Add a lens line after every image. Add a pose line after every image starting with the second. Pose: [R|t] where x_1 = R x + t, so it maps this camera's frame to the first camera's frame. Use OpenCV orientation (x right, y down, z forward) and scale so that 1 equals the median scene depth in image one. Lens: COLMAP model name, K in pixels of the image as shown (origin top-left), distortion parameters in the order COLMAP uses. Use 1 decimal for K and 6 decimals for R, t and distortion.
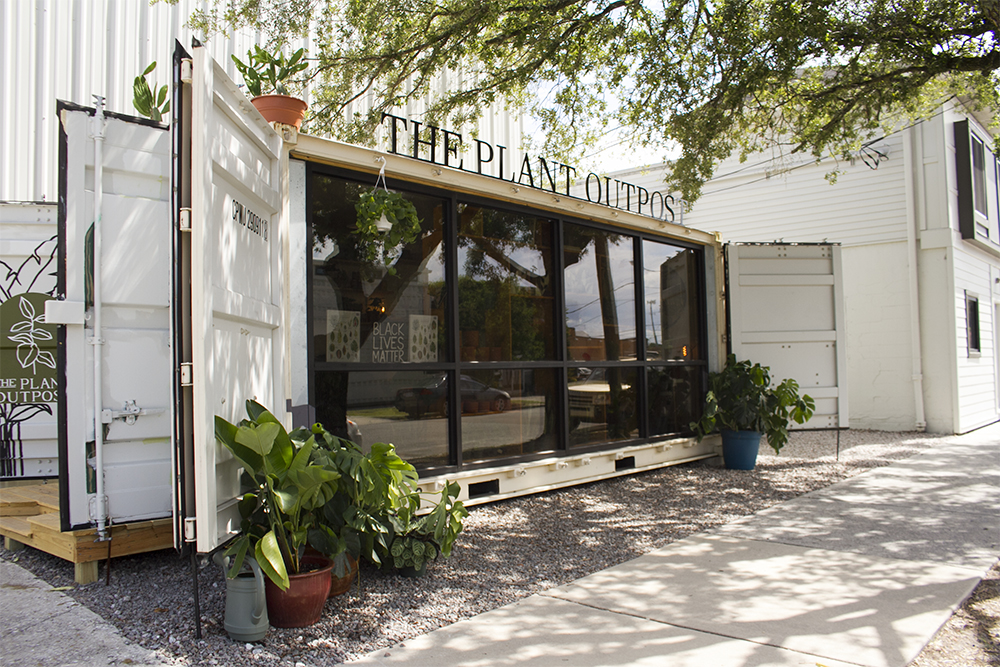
lens RADIAL K [[824.7, 0, 498.9], [0, 824.7, 327.3], [0, 0, 1]] dist [-0.069470, 0.029343]
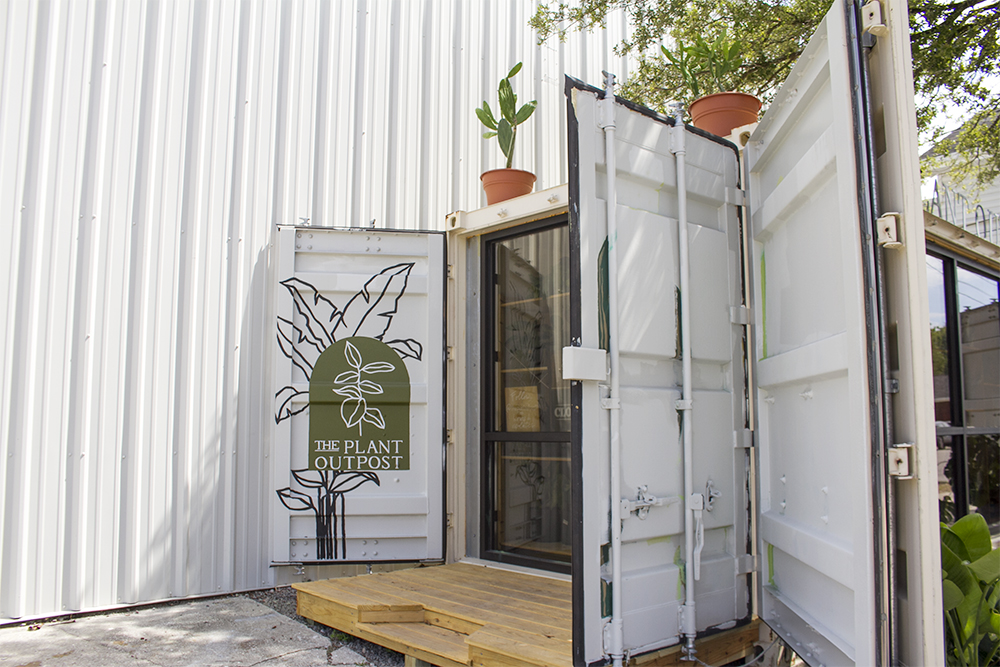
lens RADIAL K [[824.7, 0, 501.2], [0, 824.7, 338.6], [0, 0, 1]] dist [-0.069470, 0.029343]
pose [[0.995374, 0.016244, -0.094698, -0.357484], [-0.021086, 0.998509, -0.050359, -0.001313], [0.093739, 0.052123, 0.994232, 0.176531]]
